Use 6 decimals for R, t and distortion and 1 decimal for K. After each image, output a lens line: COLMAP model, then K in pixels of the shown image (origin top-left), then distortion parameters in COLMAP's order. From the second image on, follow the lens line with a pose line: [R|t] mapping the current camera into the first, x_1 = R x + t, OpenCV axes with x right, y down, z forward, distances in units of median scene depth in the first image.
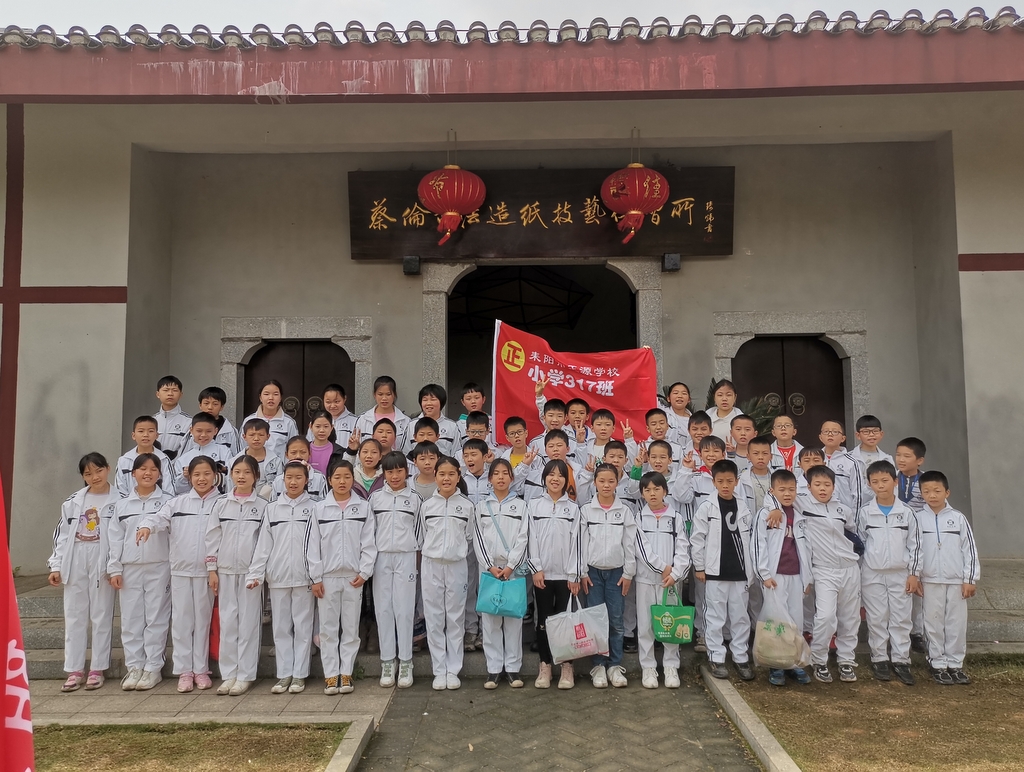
lens RADIAL K [[750.1, 0, 512.2], [0, 750.1, 380.3], [0, 0, 1]] dist [0.029550, 0.002455]
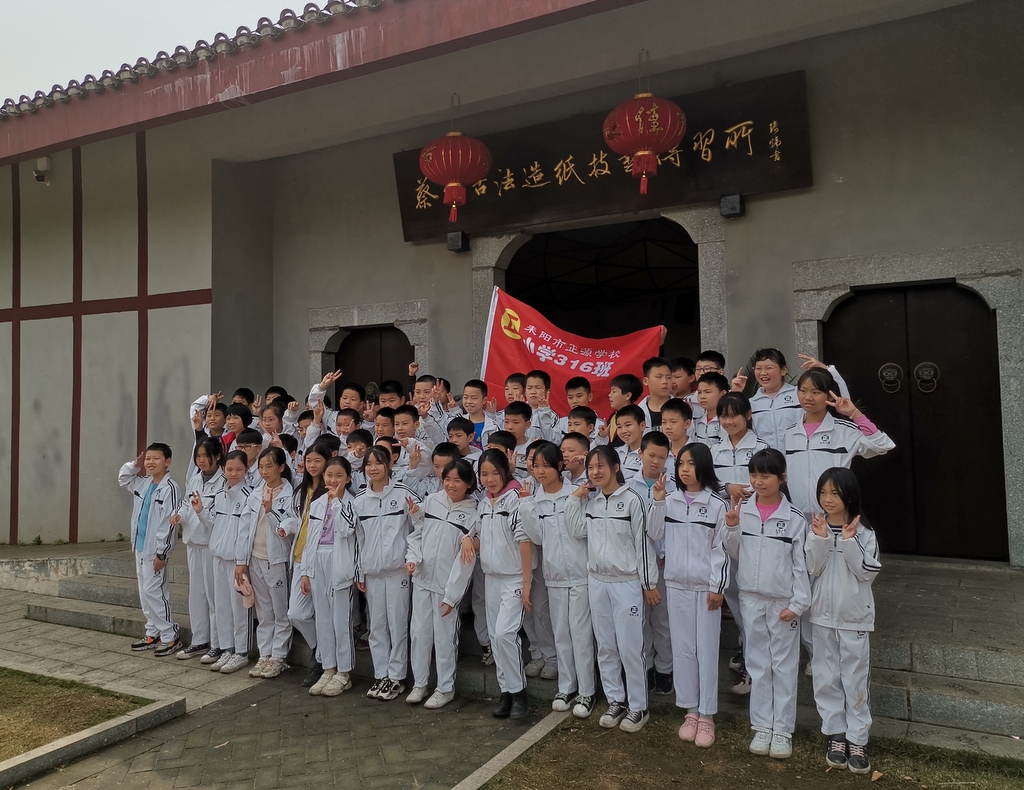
lens RADIAL K [[794.1, 0, 511.4], [0, 794.1, 376.4], [0, 0, 1]] dist [0.036434, -0.009185]
pose [[0.891817, -0.025020, -0.451704, 0.387046], [0.038015, 0.999083, 0.019715, -0.000074], [0.450797, -0.034754, 0.891950, 0.127785]]
